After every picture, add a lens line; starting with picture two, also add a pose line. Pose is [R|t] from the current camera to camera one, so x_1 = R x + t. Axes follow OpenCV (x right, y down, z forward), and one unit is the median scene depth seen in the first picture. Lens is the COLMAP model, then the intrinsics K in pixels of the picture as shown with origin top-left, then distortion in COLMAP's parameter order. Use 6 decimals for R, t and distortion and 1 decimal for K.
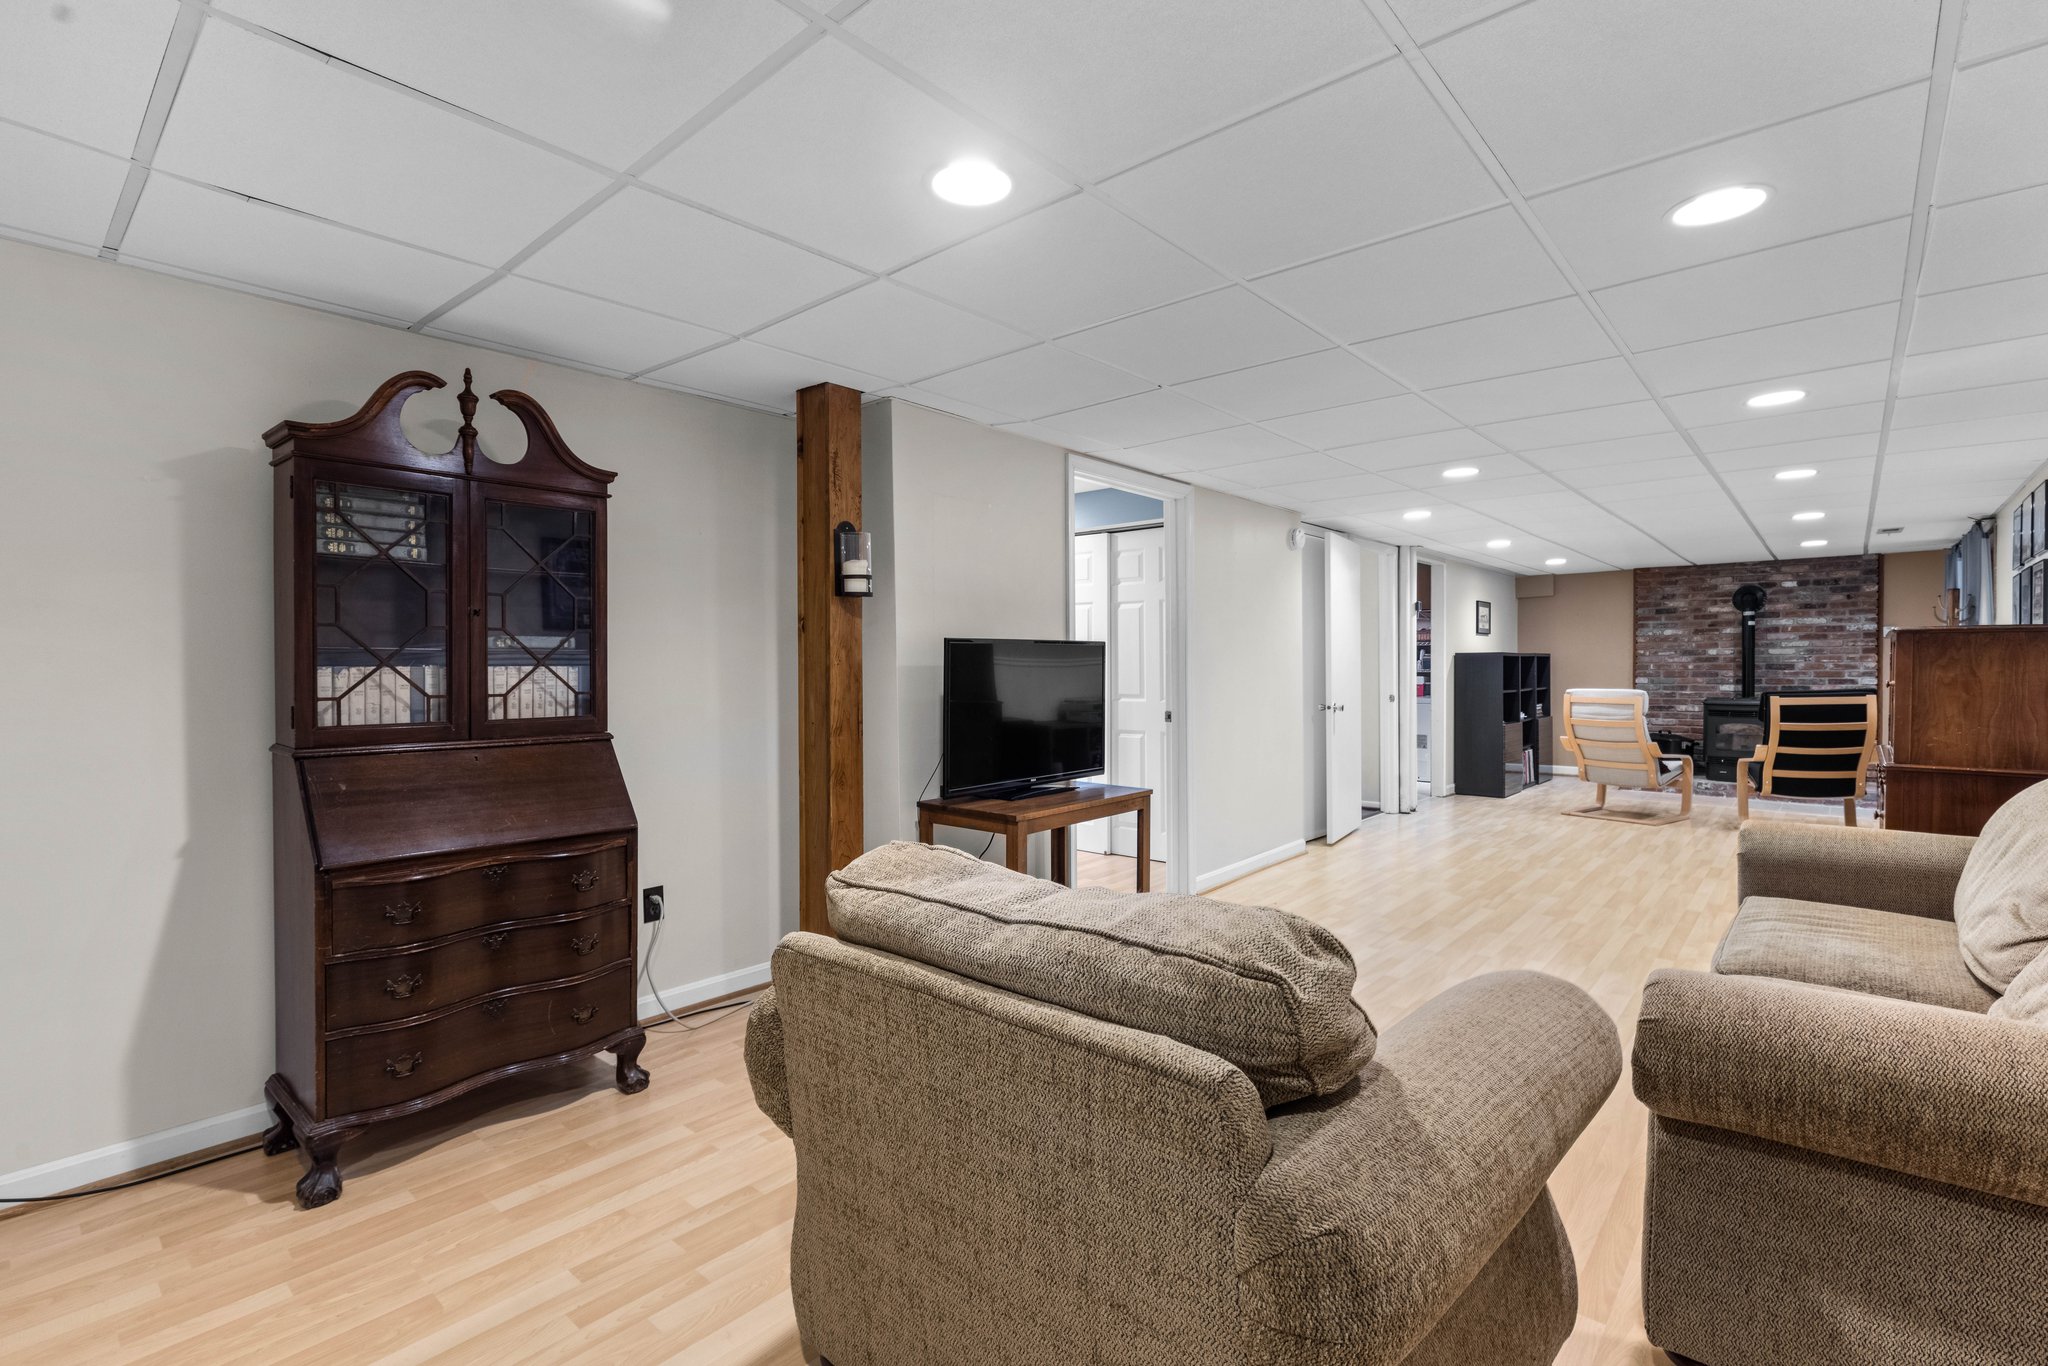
lens RADIAL K [[935.5, 0, 1019.5], [0, 935.5, 659.5], [0, 0, 1]] dist [0.002199, 0.000236]
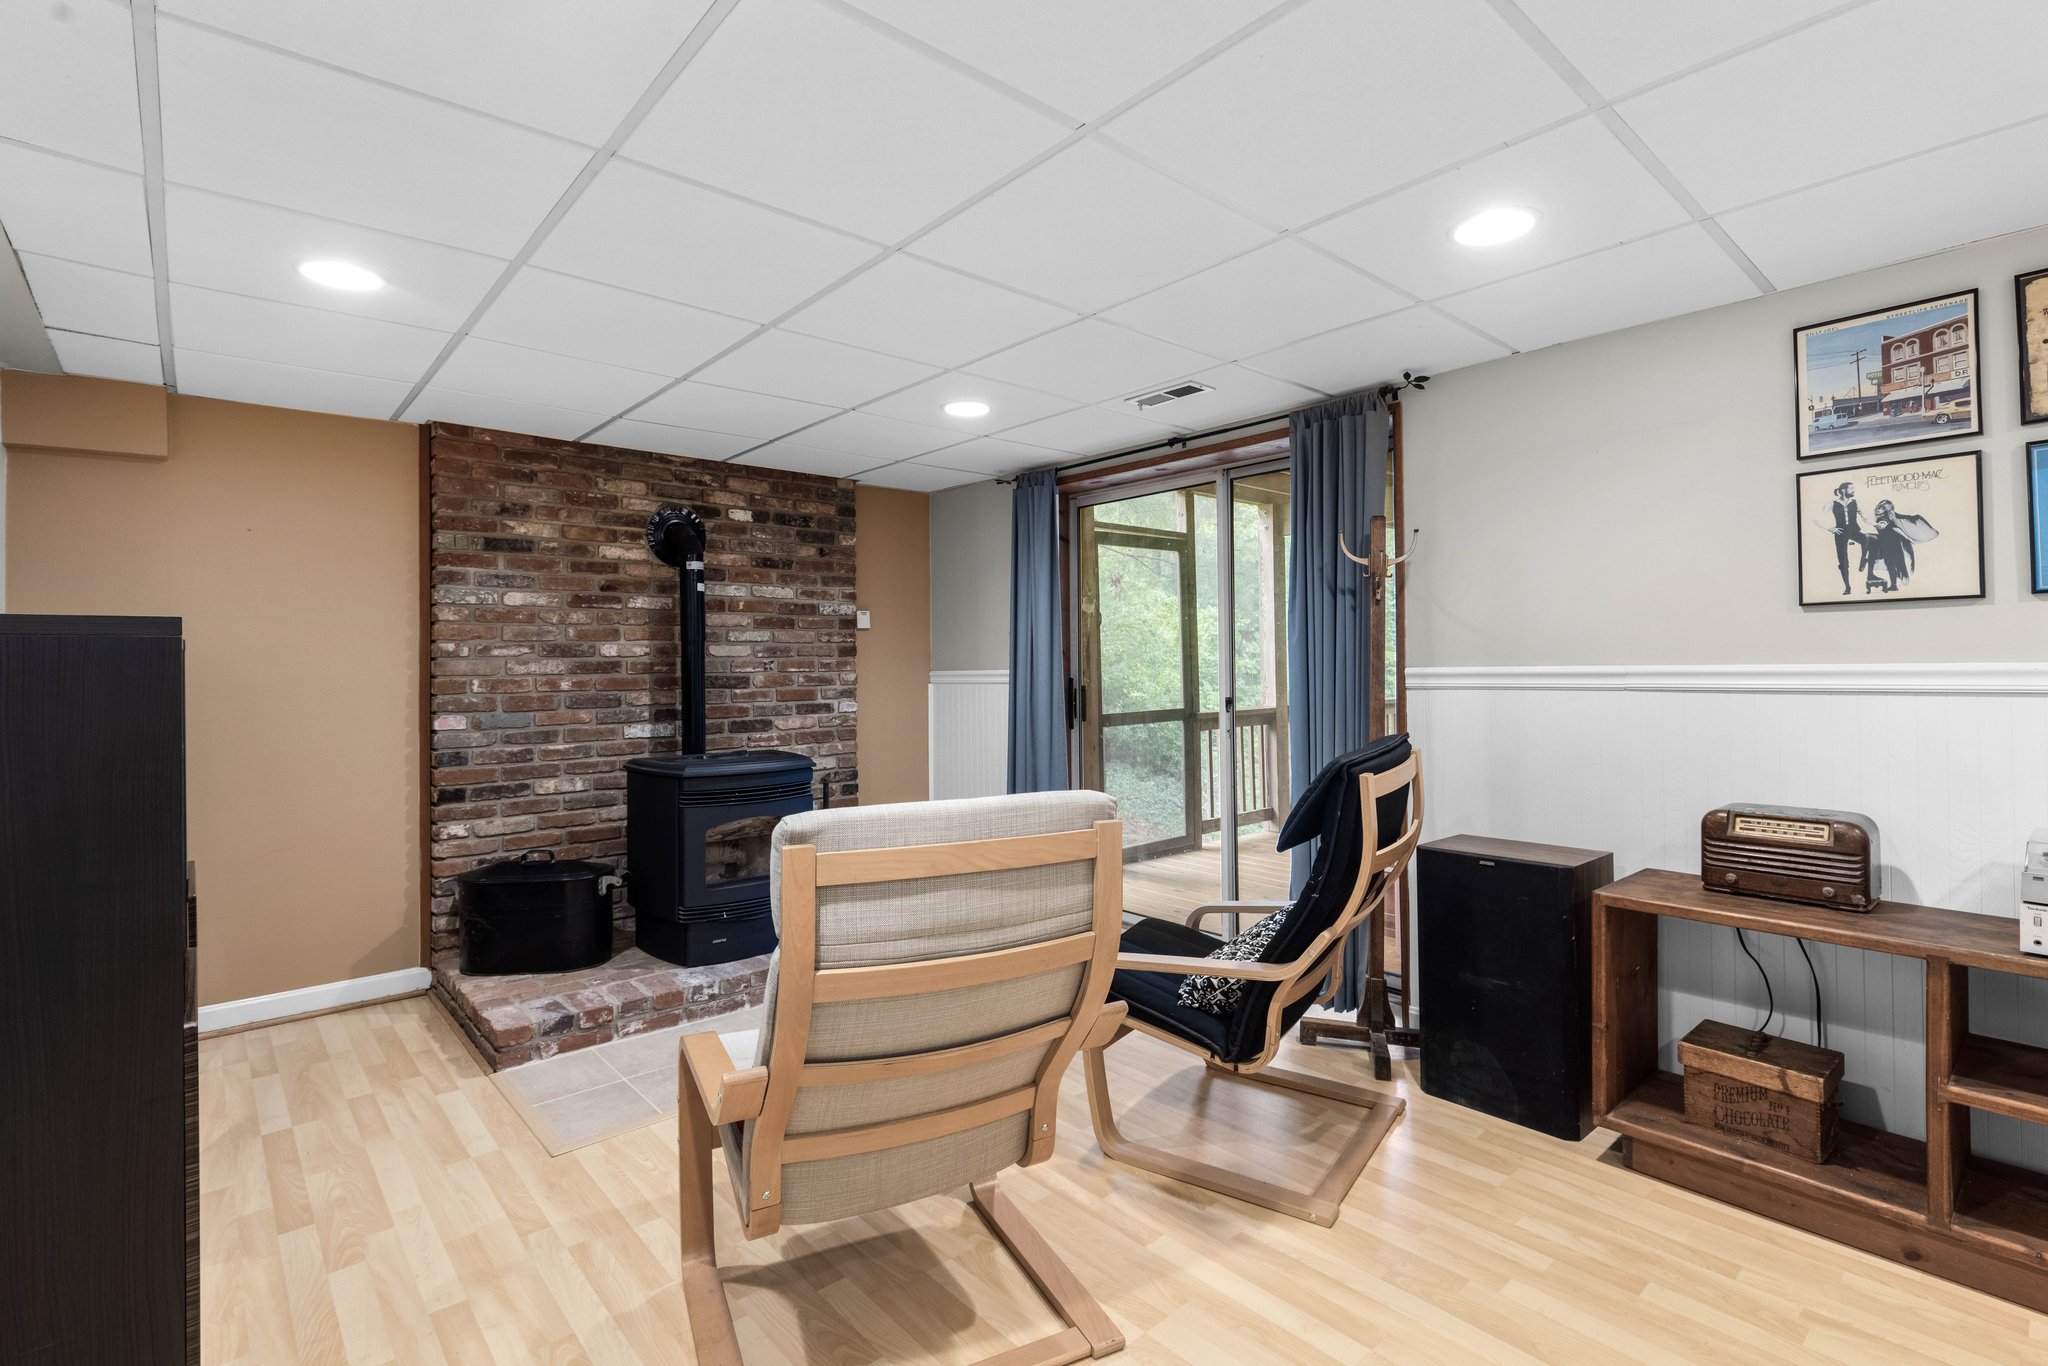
lens RADIAL K [[935.5, 0, 1019.5], [0, 935.5, 659.5], [0, 0, 1]] dist [0.002199, 0.000236]
pose [[0.123706, 0.008925, 0.992279, 0.338116], [-0.000704, 0.999960, -0.008906, 0.000093], [-0.992319, 0.000403, 0.123708, 0.766618]]
